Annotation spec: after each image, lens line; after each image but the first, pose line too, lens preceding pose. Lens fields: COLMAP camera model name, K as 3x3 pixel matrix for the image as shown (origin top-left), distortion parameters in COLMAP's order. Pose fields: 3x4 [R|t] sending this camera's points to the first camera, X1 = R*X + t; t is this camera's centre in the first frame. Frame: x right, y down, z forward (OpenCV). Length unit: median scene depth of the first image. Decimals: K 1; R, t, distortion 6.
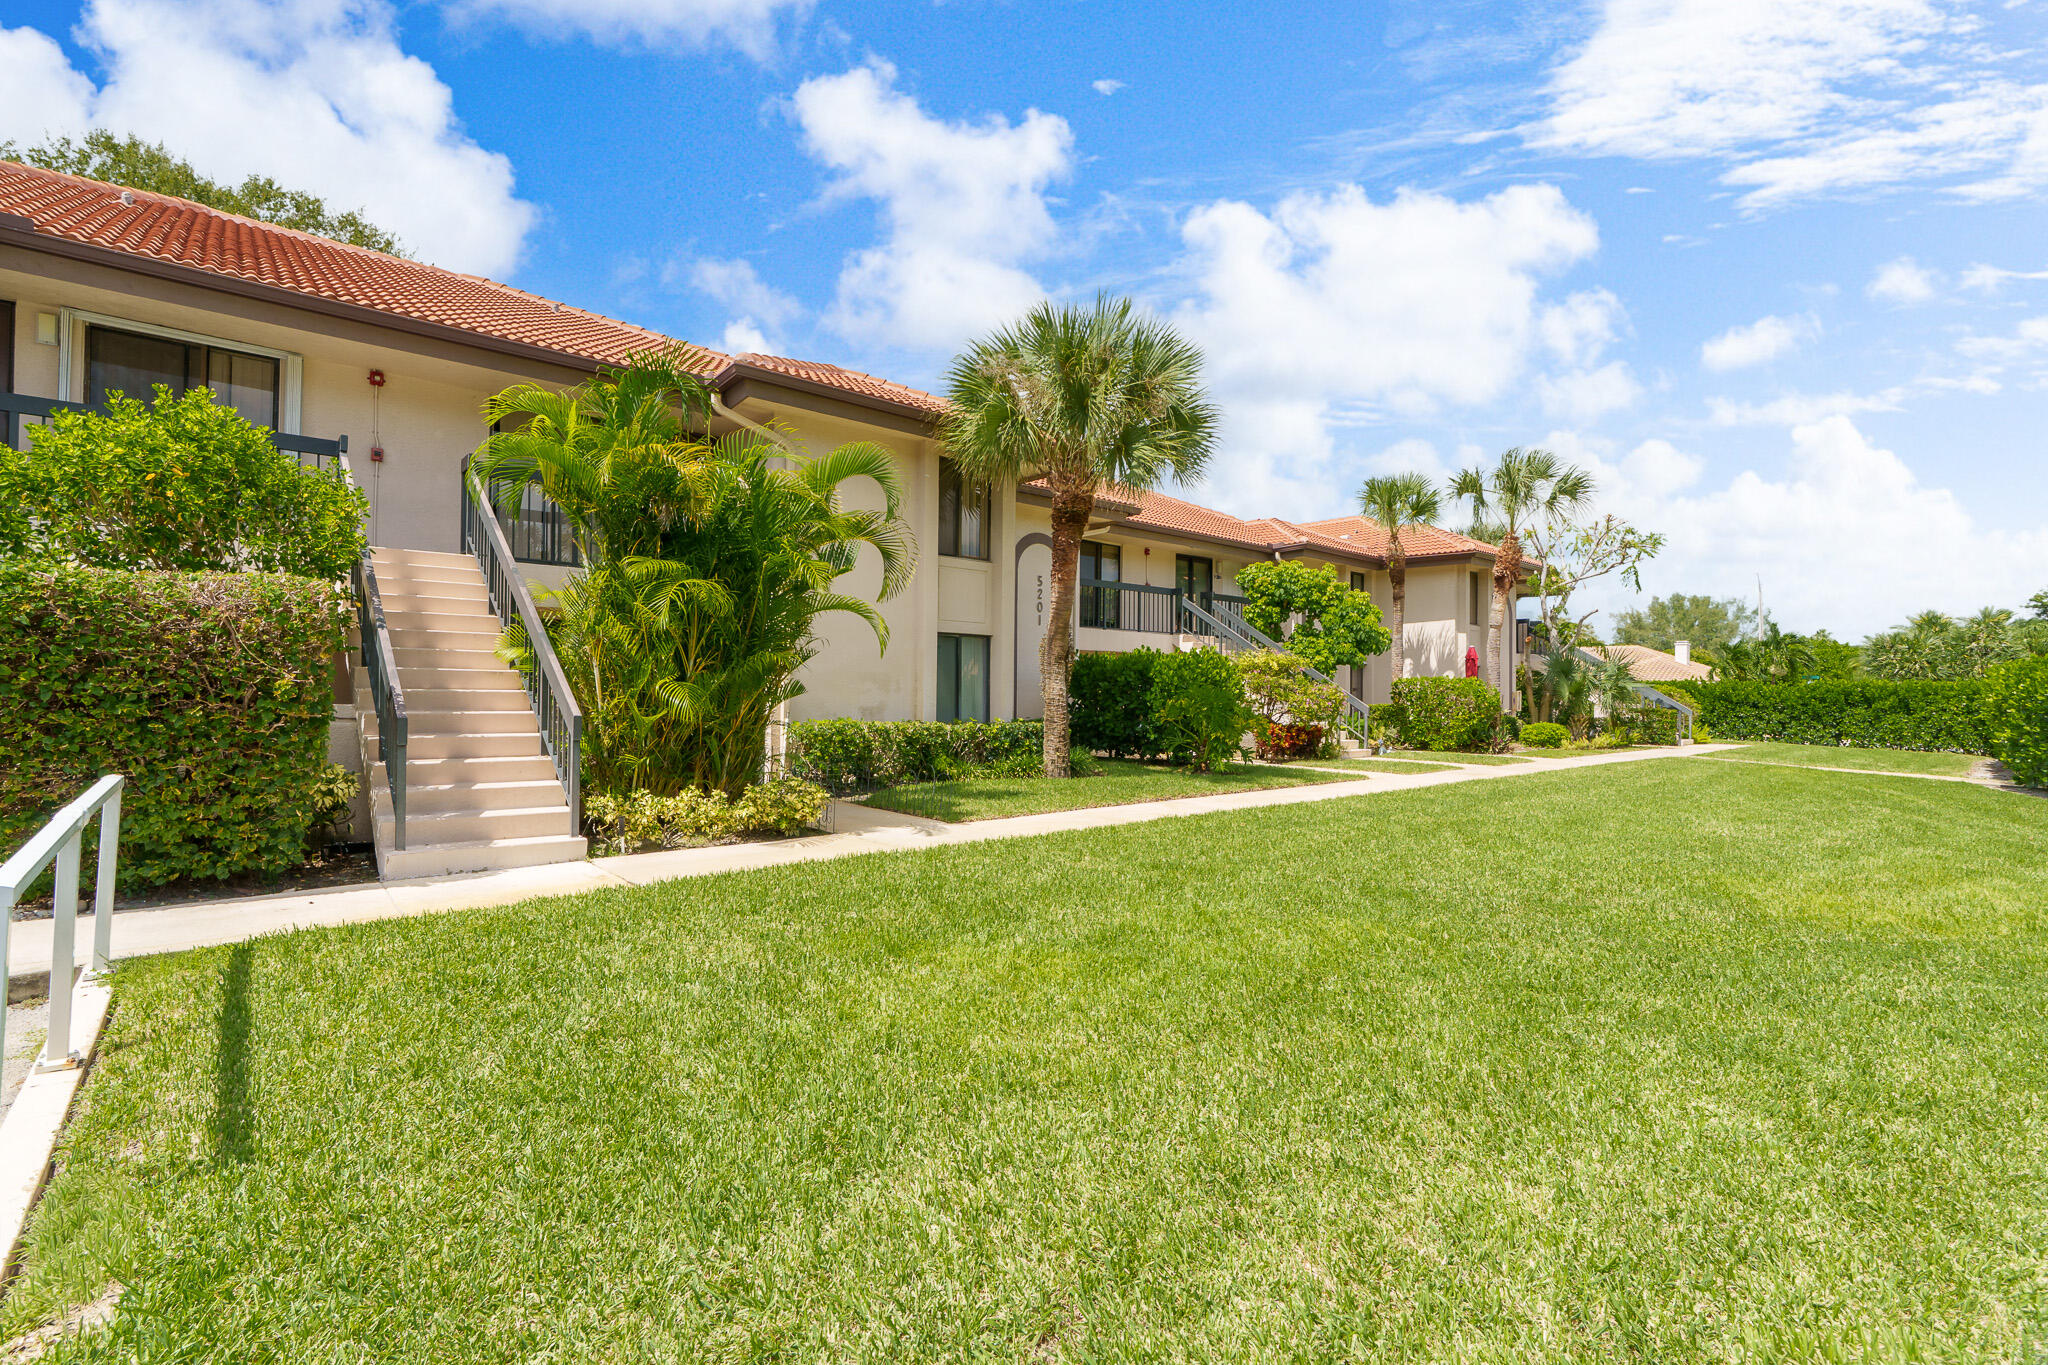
lens RADIAL K [[921.9, 0, 1018.5], [0, 921.9, 678.0], [0, 0, 1]] dist [-0.007013, -0.000040]
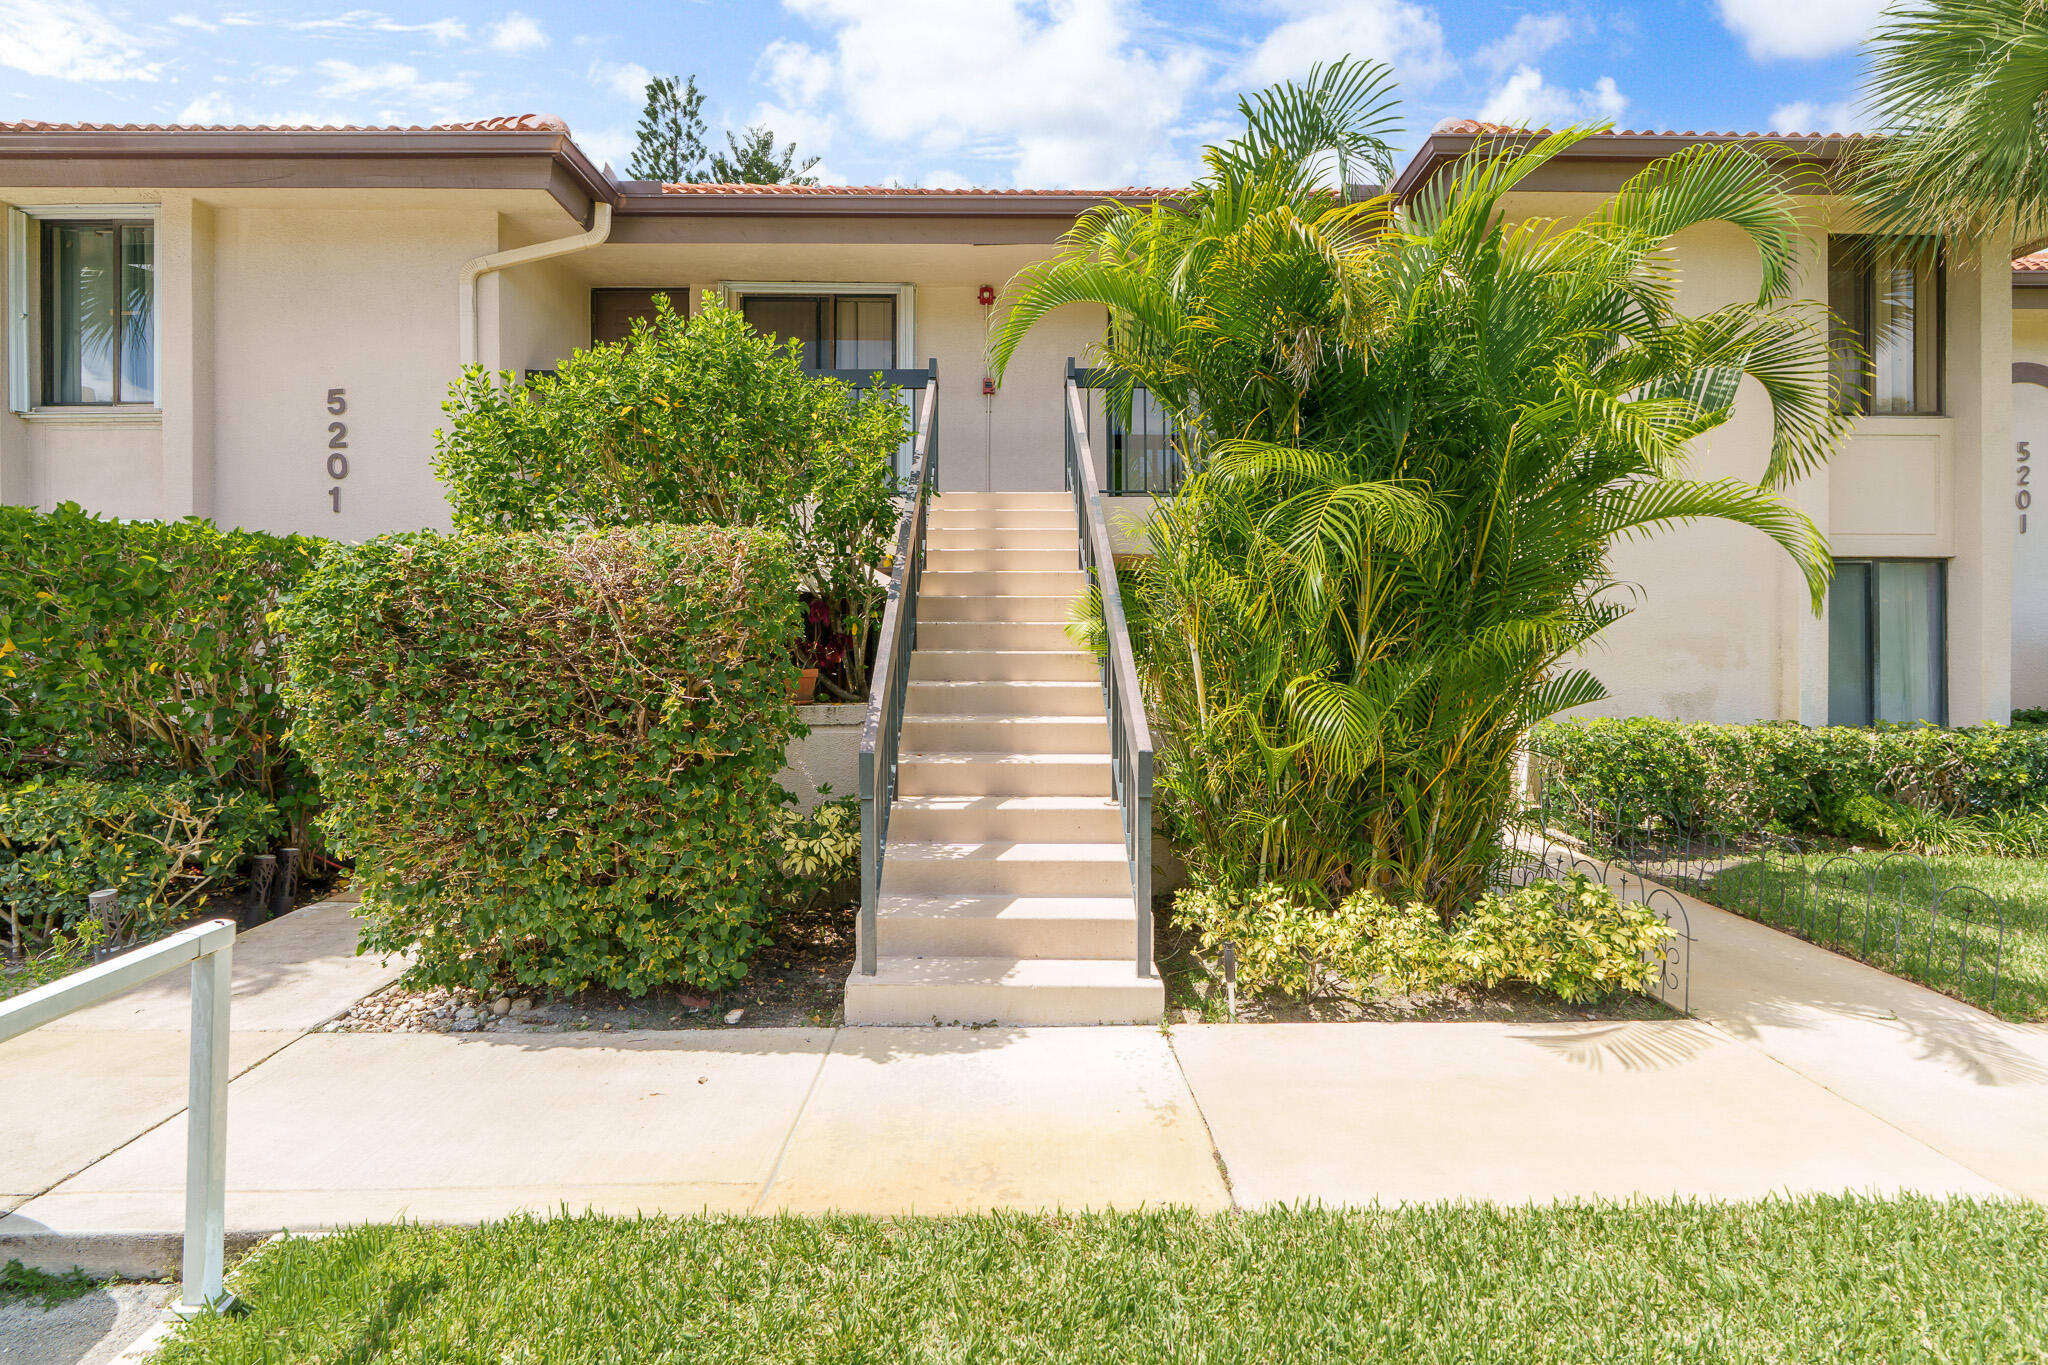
lens RADIAL K [[938.7, 0, 1019.3], [0, 938.7, 632.8], [0, 0, 1]] dist [-0.006217, 0.000471]
pose [[0.757530, -0.011609, -0.652698, -0.156271], [0.017767, 0.999838, 0.002837, -0.026324], [0.652559, -0.013746, 0.757613, 0.473759]]
